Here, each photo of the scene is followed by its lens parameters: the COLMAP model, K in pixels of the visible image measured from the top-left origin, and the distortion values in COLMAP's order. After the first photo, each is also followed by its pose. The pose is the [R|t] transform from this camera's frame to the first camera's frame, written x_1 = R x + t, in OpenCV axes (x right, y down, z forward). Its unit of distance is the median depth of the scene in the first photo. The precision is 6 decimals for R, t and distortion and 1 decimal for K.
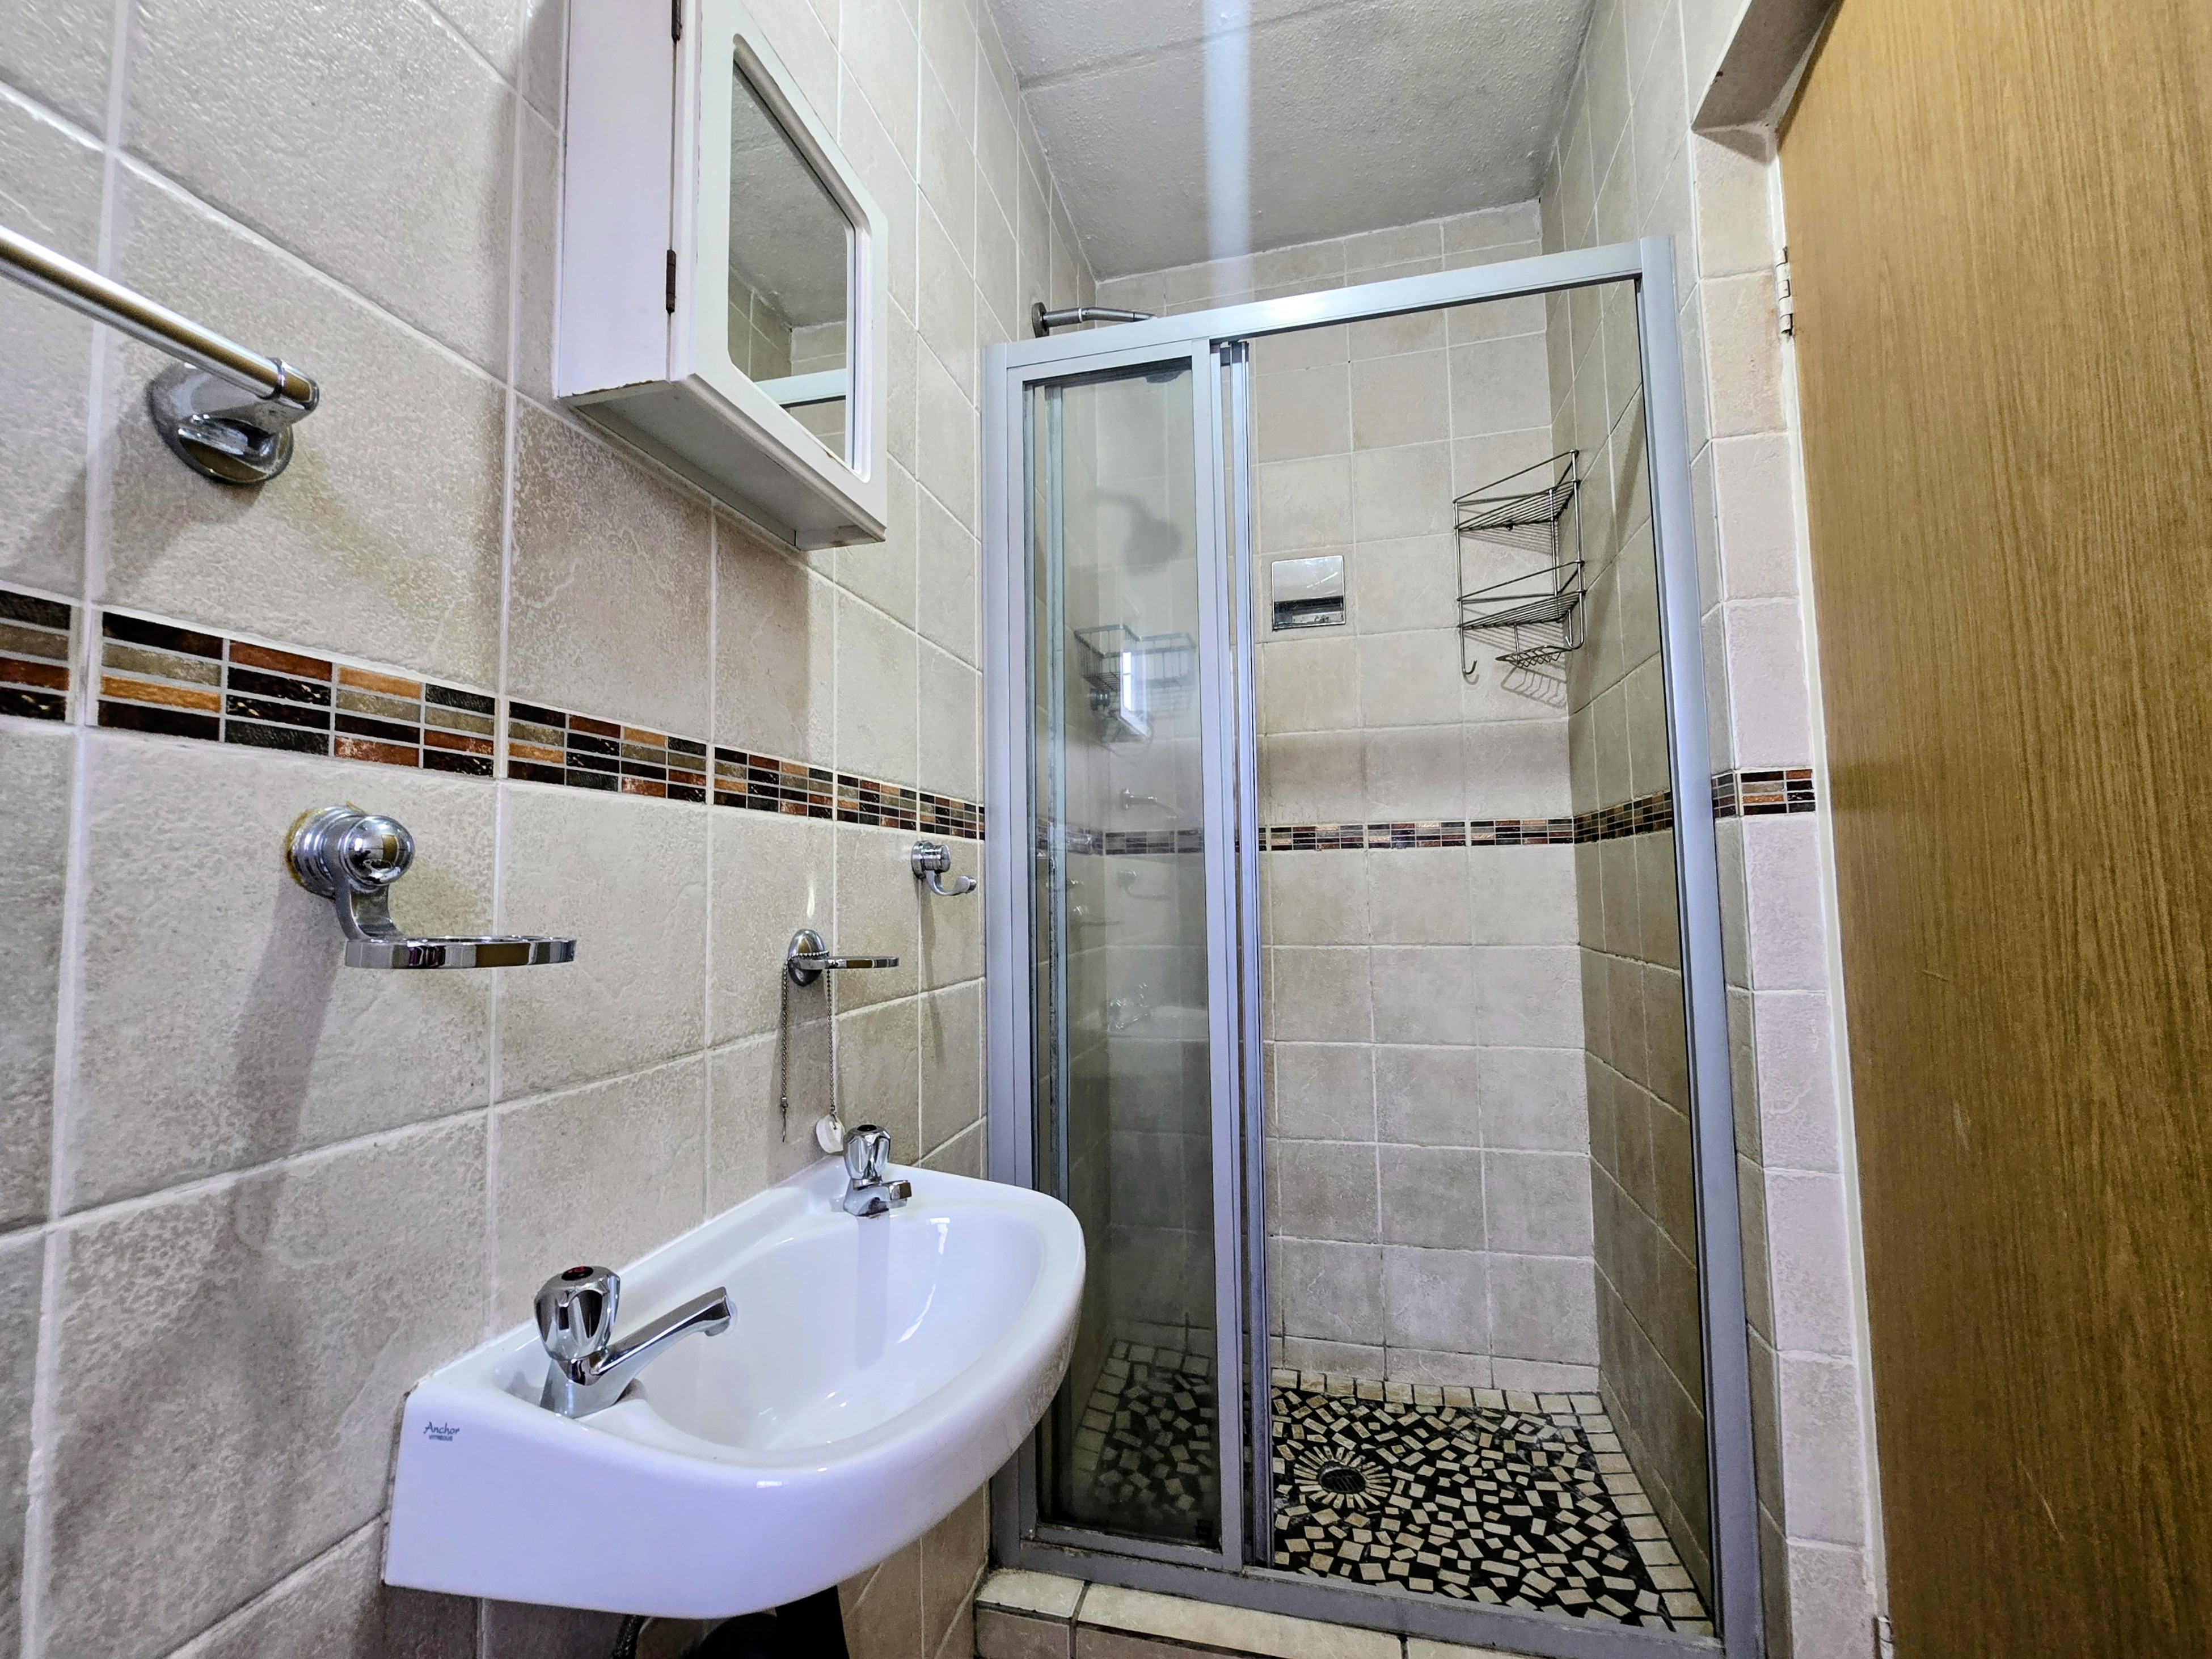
lens RADIAL K [[916.8, 0, 1100.6], [0, 916.8, 820.7], [0, 0, 1]] dist [-0.007713, 0.001755]
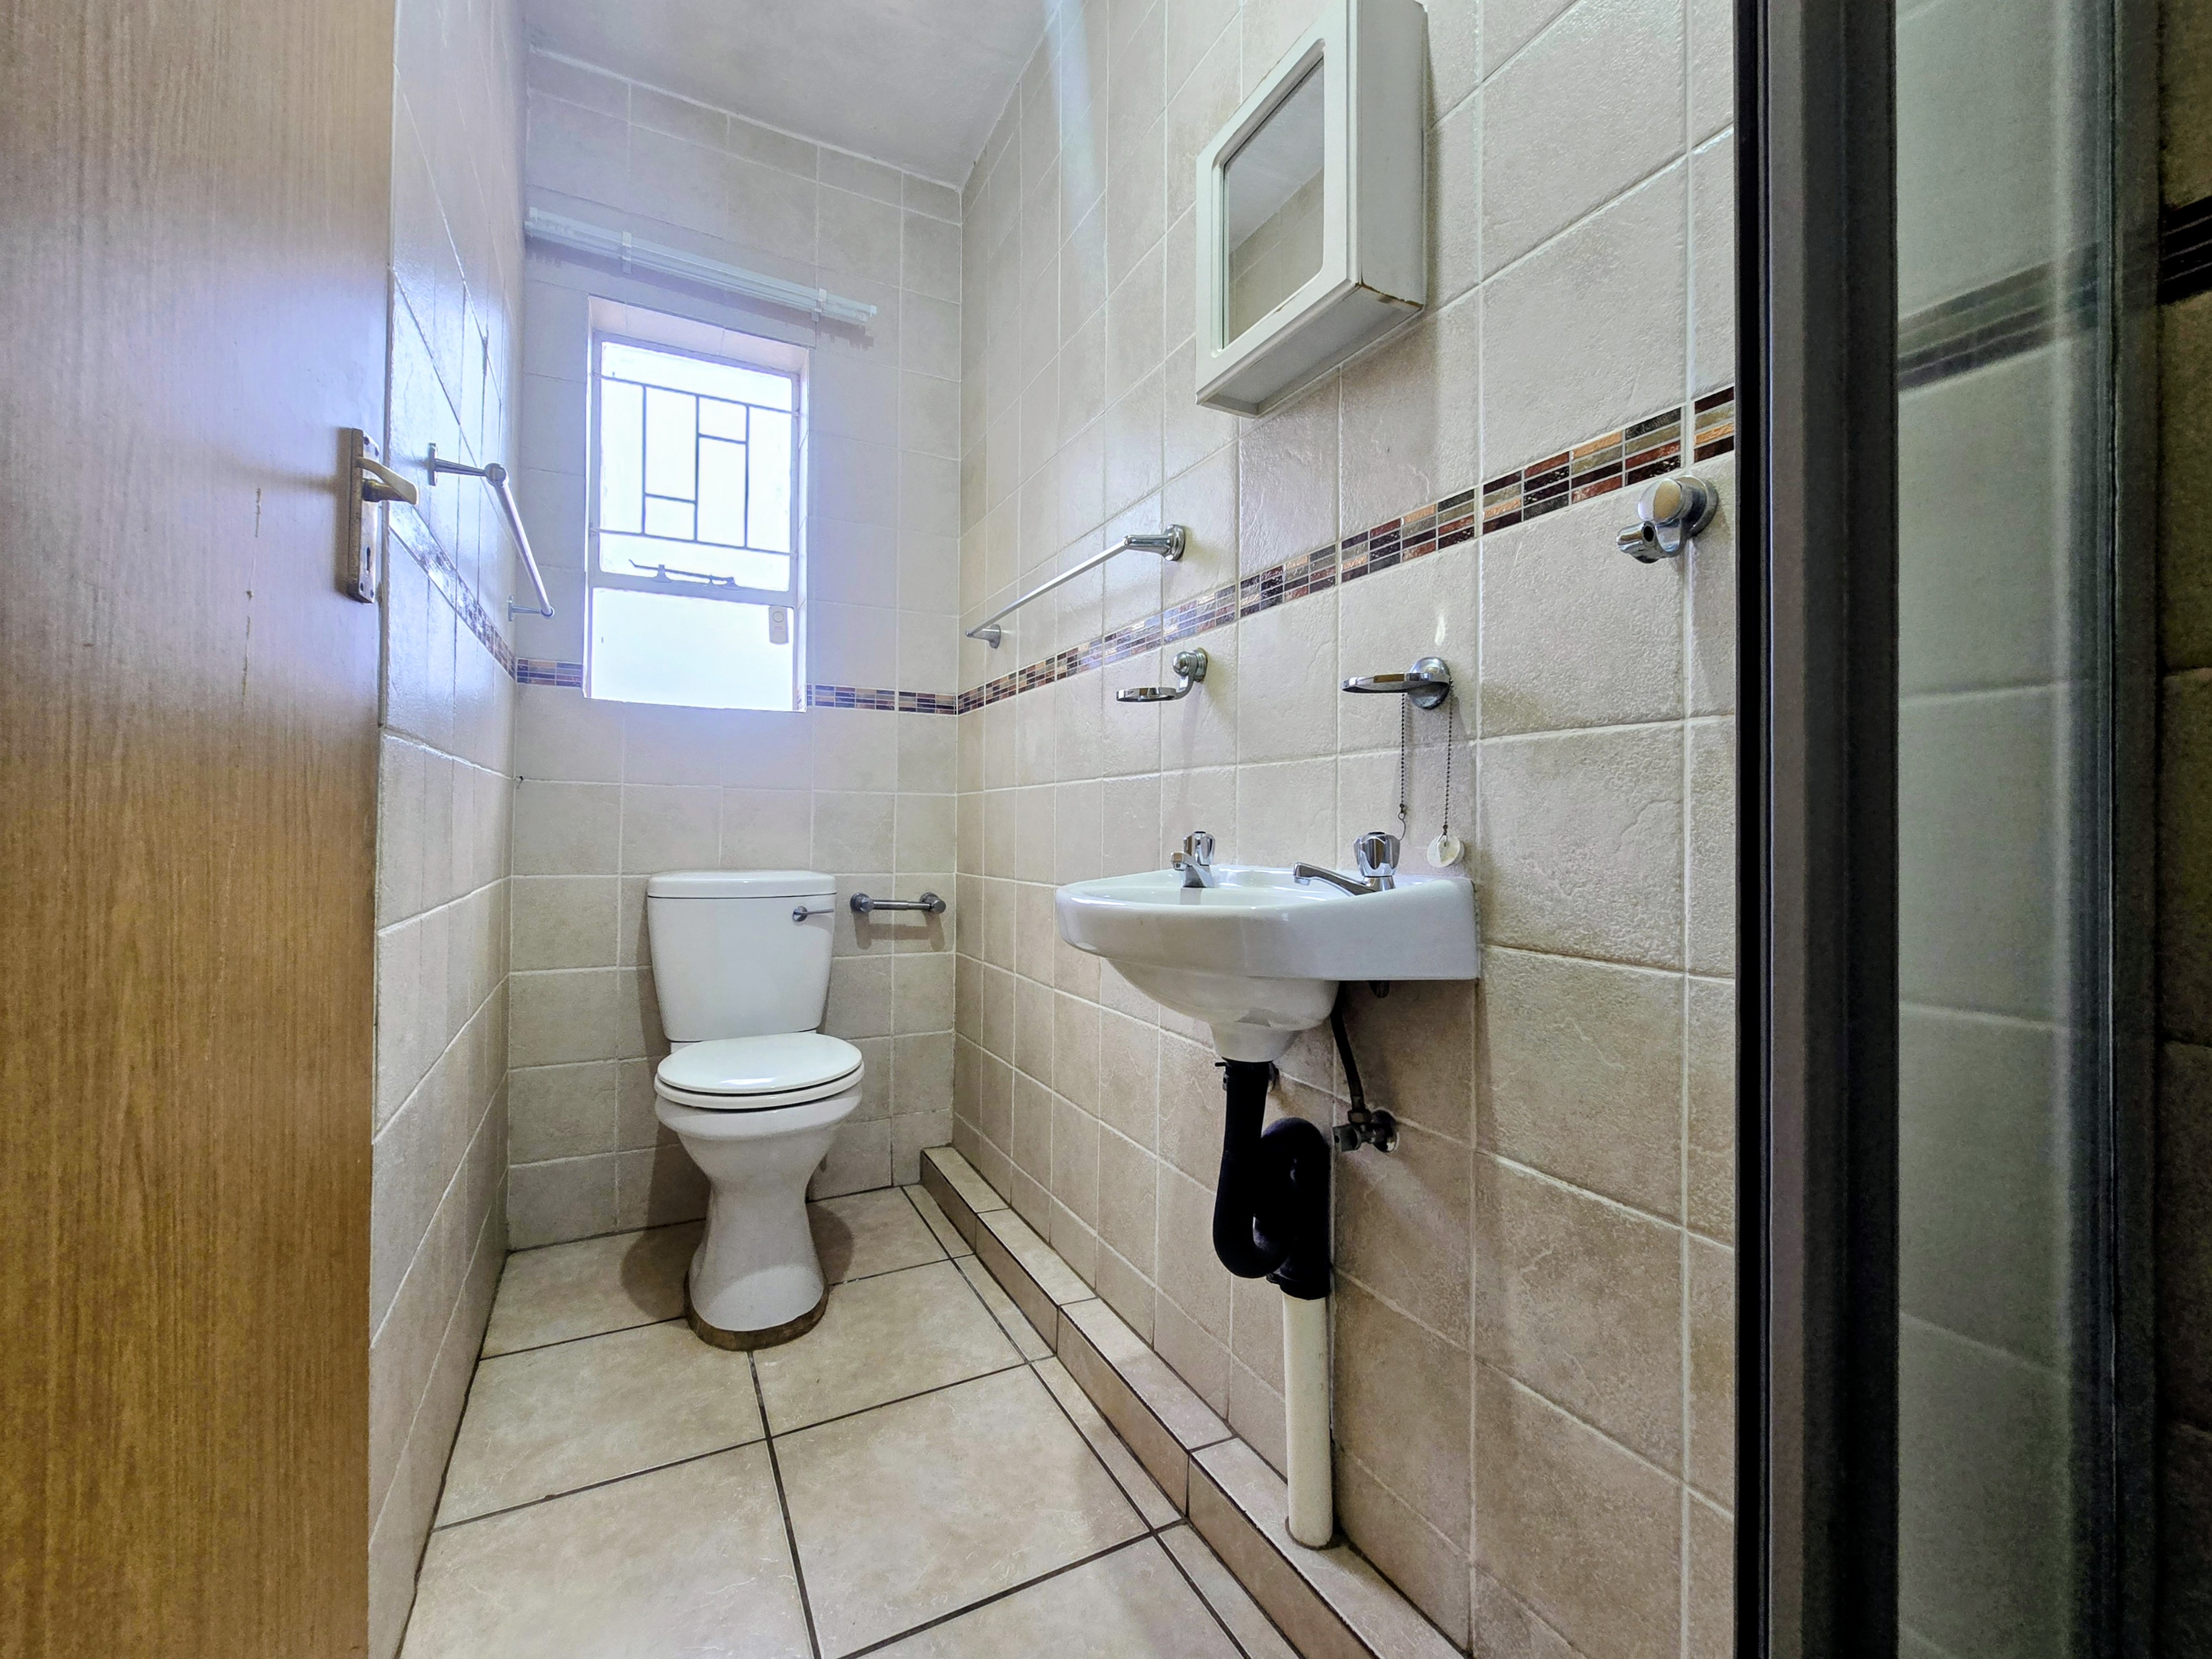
lens RADIAL K [[916.8, 0, 1107.7], [0, 916.8, 827.3], [0, 0, 1]] dist [-0.007713, 0.001755]
pose [[-0.747395, 0.005775, -0.664355, 0.727721], [0.051312, 0.997477, -0.049055, 0.378564], [0.662395, -0.070753, -0.745806, 1.659881]]
